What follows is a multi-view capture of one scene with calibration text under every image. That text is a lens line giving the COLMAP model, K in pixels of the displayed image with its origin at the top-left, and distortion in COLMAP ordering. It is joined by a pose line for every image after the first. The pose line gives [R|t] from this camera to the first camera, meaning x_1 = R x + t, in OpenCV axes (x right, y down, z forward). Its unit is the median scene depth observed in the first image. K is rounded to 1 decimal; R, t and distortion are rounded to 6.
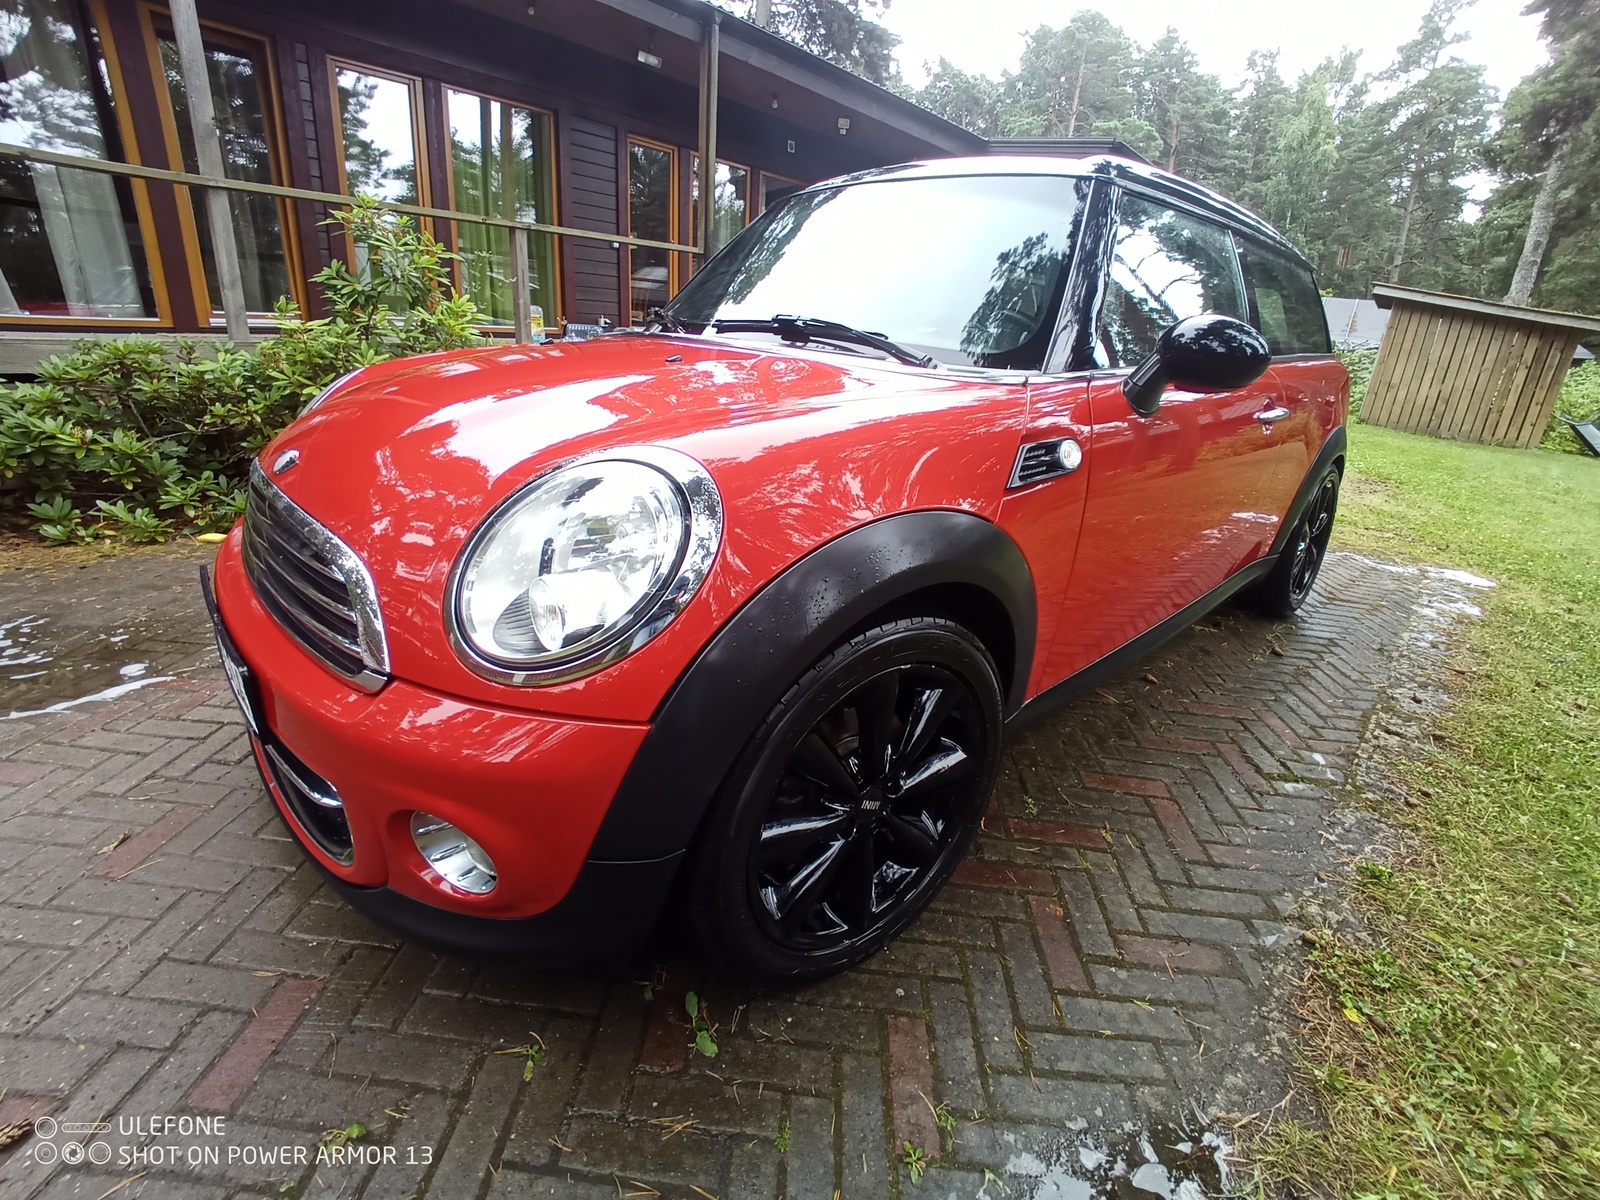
lens RADIAL K [[697.7, 0, 800.4], [0, 697.7, 589.6], [0, 0, 1]] dist [-0.044775, 0.007066]
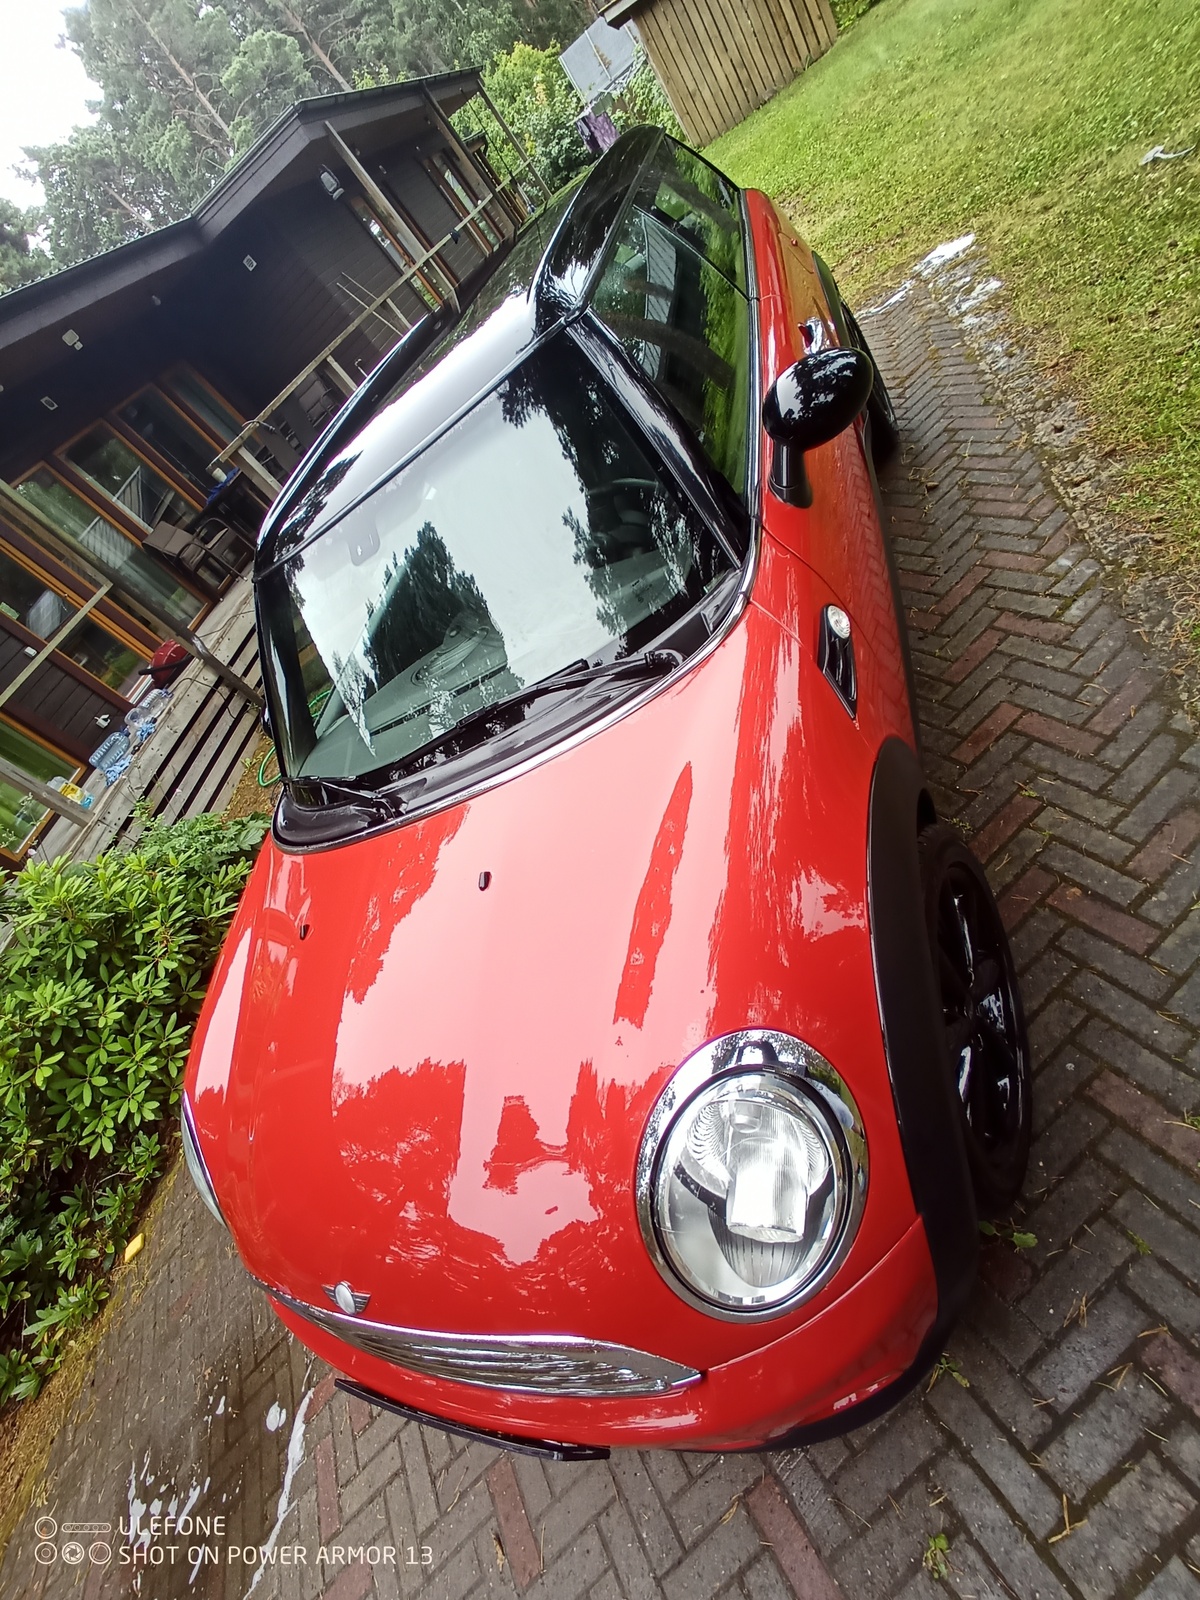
lens RADIAL K [[697.7, 0, 586.5], [0, 697.7, 803.7], [0, 0, 1]] dist [-0.044775, 0.007066]
pose [[0.624880, -0.780271, 0.026484, -0.026764], [0.752655, 0.611084, 0.245125, -0.321178], [-0.207448, -0.133240, 0.969130, 0.067016]]
